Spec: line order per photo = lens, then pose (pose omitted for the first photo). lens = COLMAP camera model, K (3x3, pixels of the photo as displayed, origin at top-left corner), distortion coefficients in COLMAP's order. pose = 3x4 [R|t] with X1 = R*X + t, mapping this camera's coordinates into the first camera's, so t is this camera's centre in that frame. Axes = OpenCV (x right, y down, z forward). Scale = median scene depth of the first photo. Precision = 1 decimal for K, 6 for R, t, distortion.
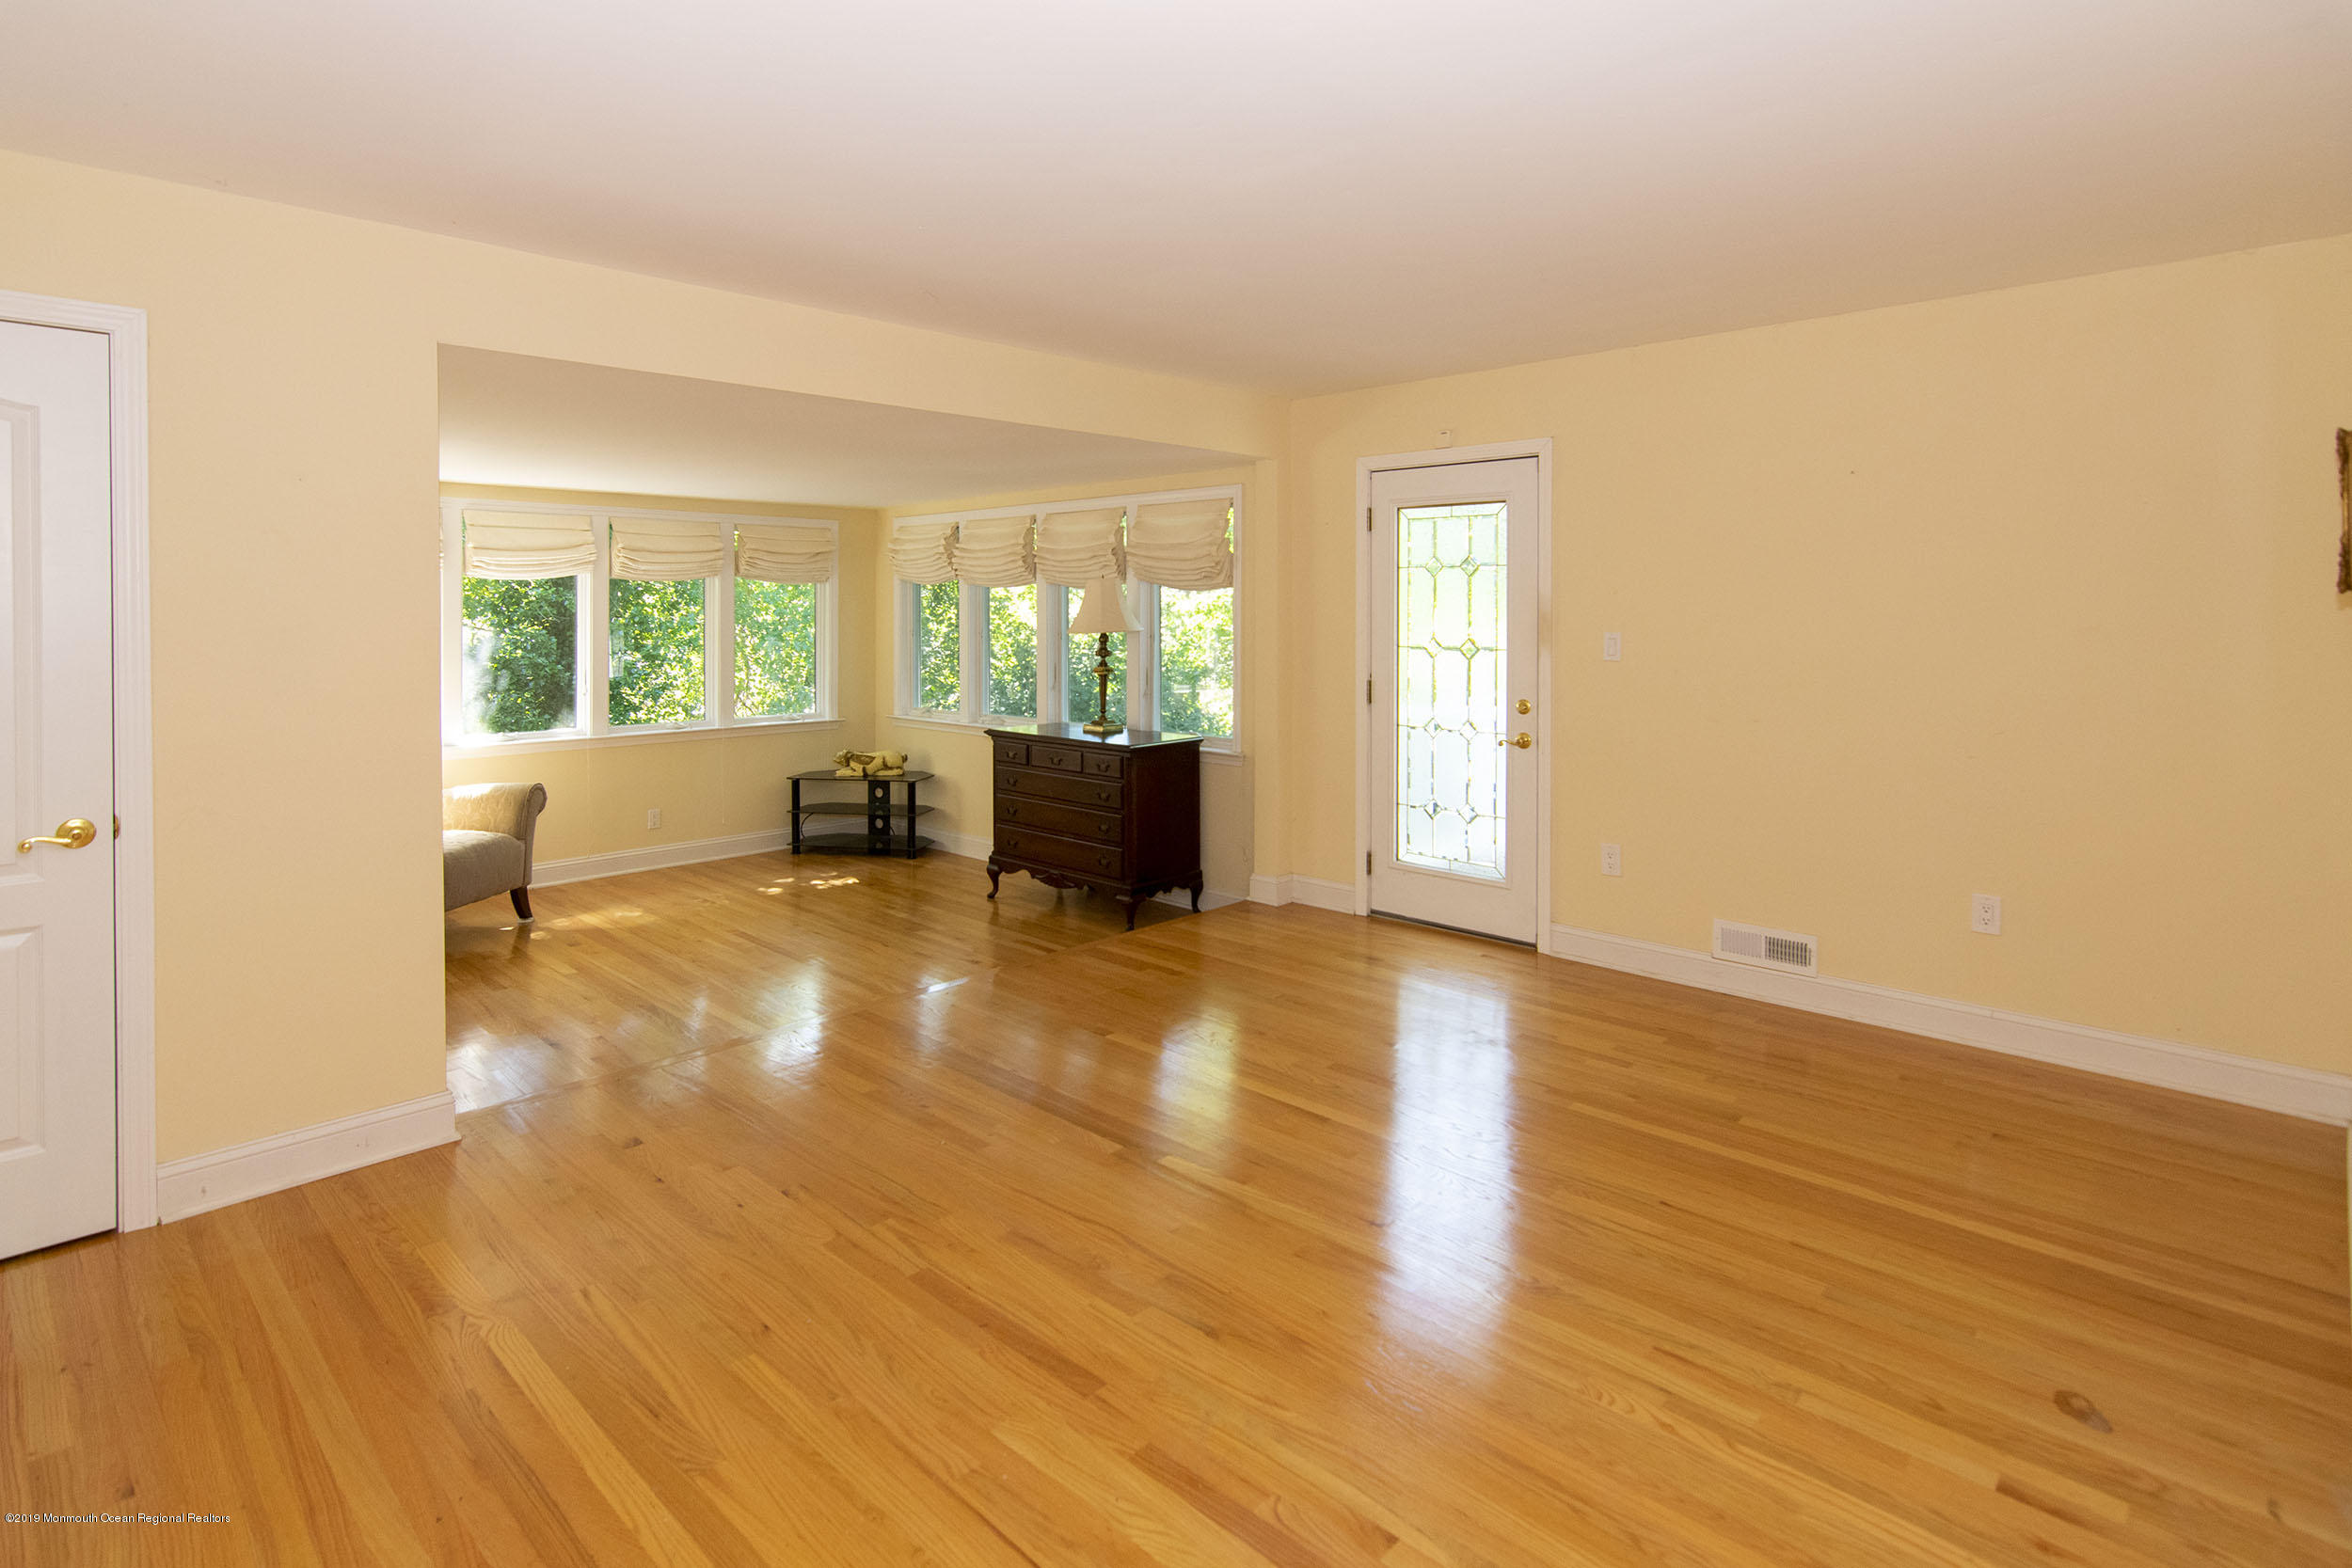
lens RADIAL K [[1155.1, 0, 1215.7], [0, 1155.1, 635.2], [0, 0, 1]] dist [-0.007203, 0.001642]
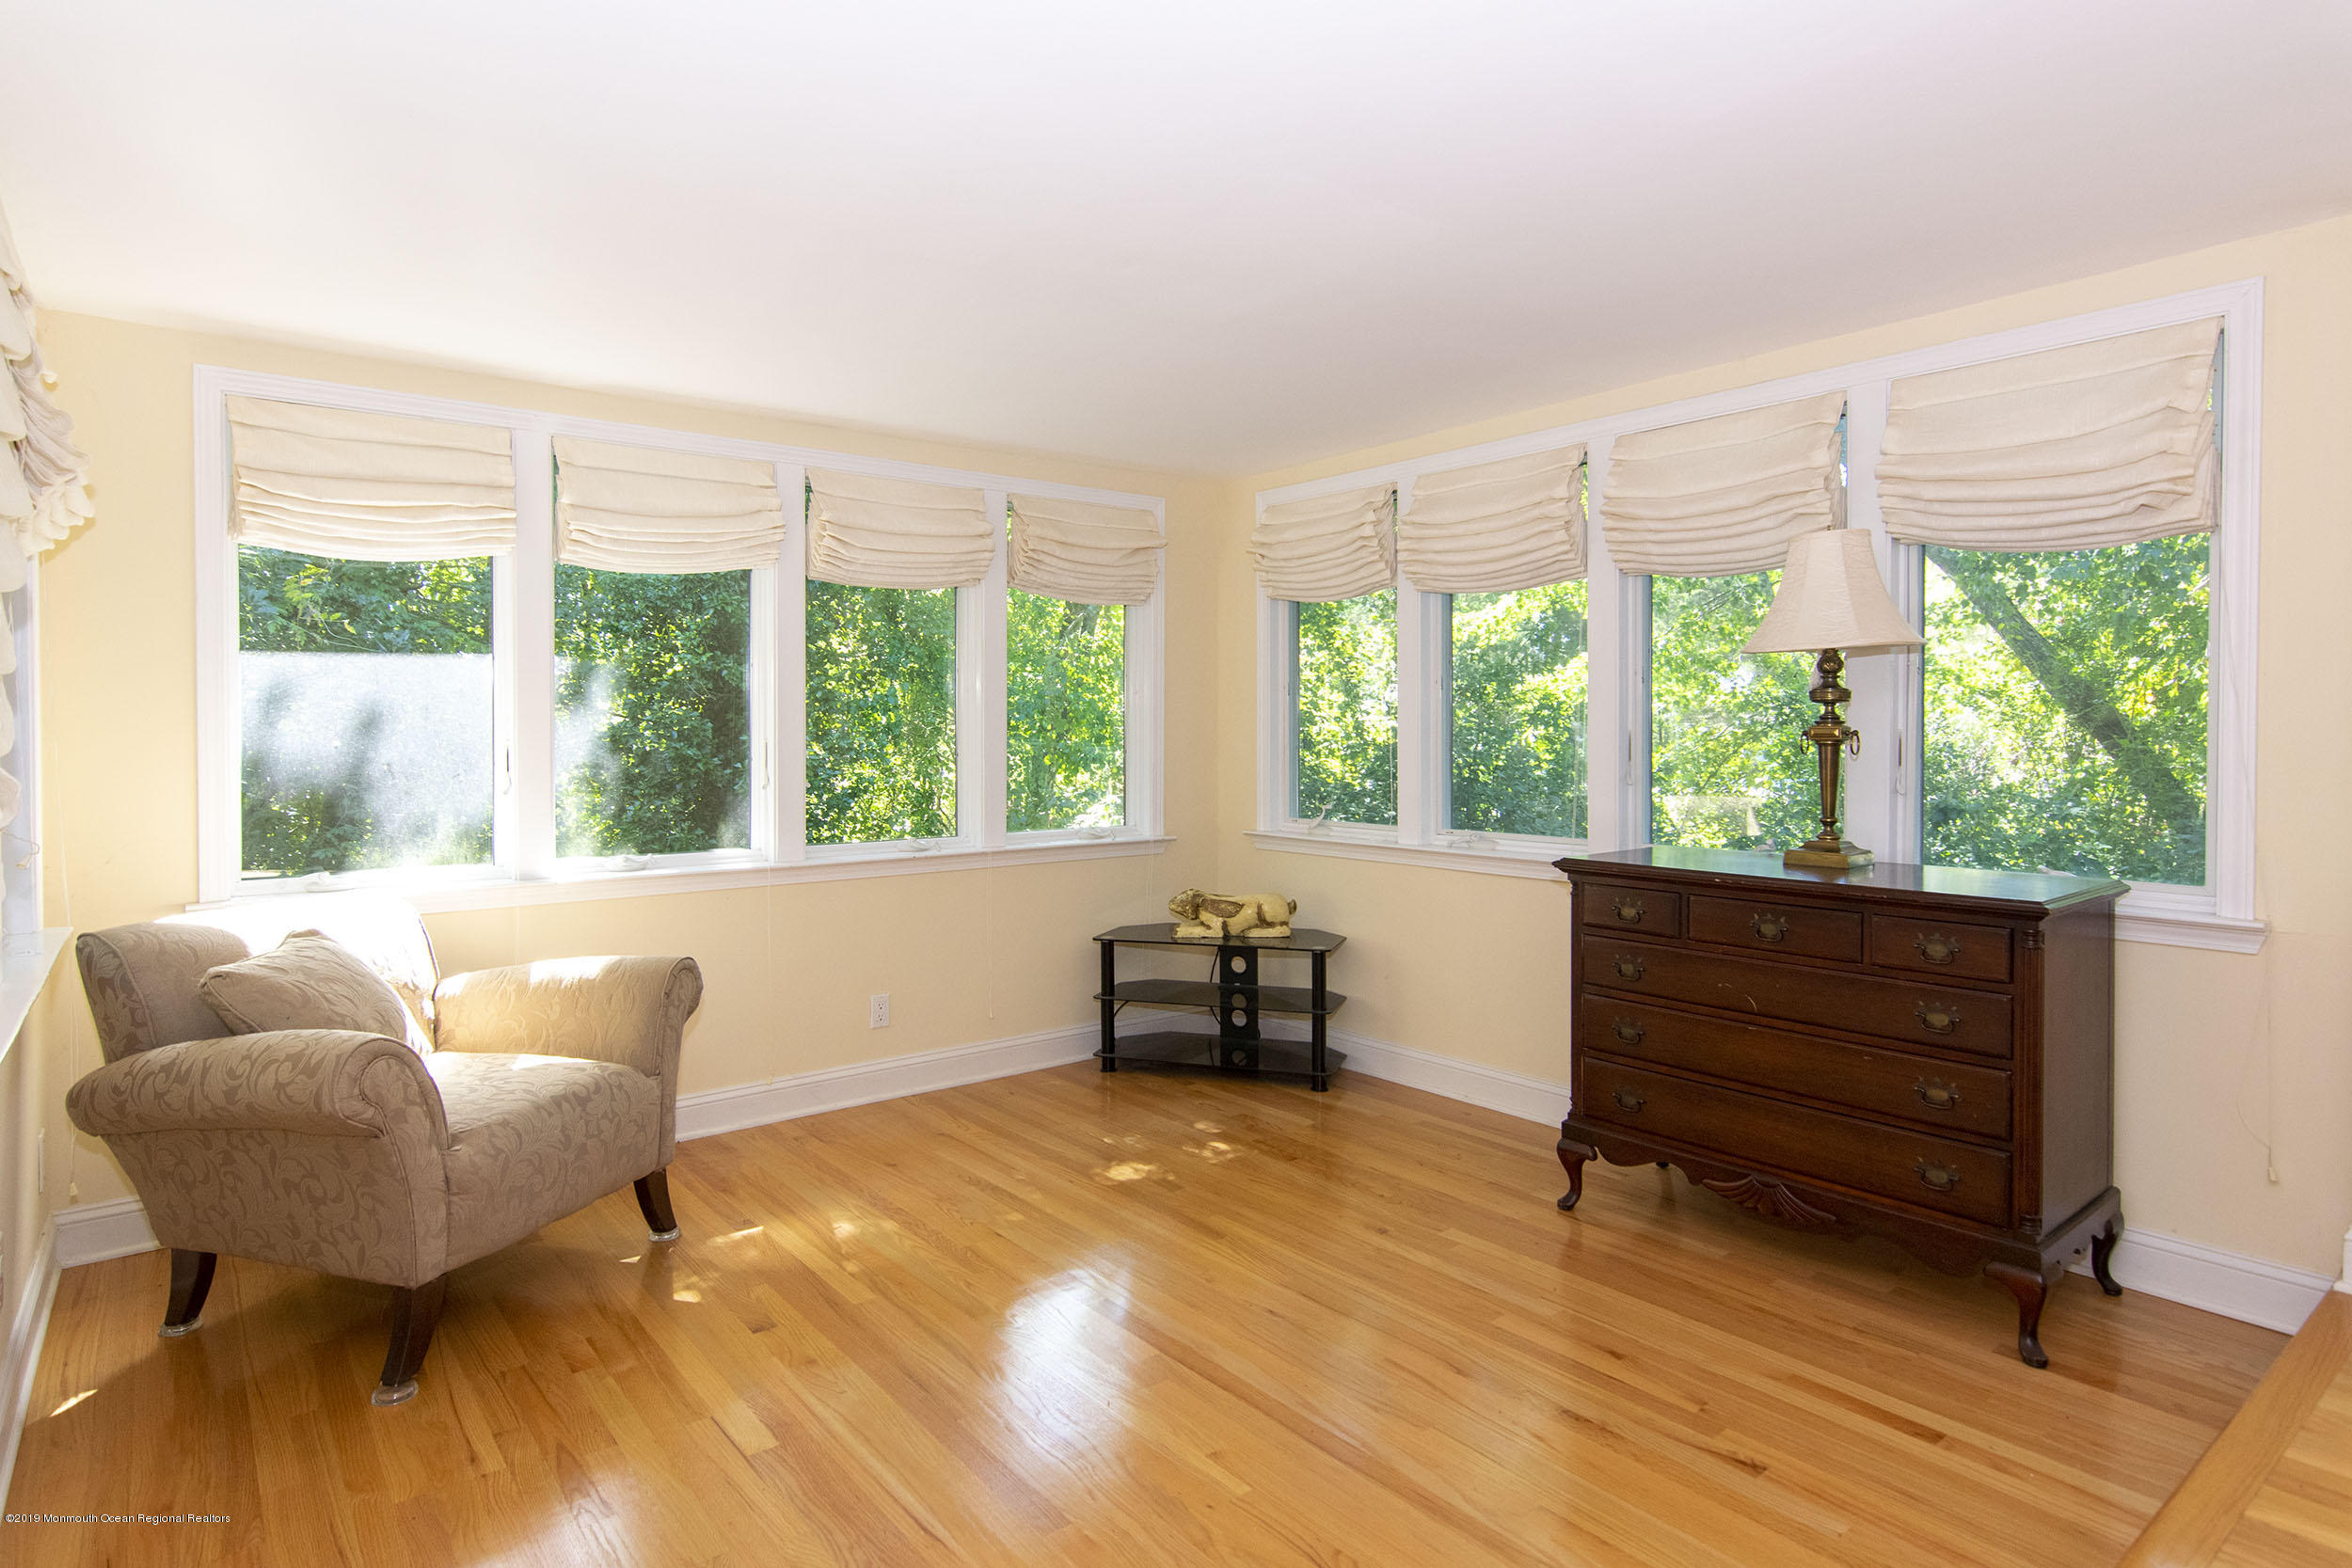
lens RADIAL K [[1281.5, 0, 1205.8], [0, 1281.5, 751.5], [0, 0, 1]] dist [0.004946, -0.002128]
pose [[0.989066, -0.000849, -0.147471, -0.263716], [0.000665, 0.999999, -0.001296, 0.037627], [0.147472, 0.001184, 0.989066, 0.449360]]
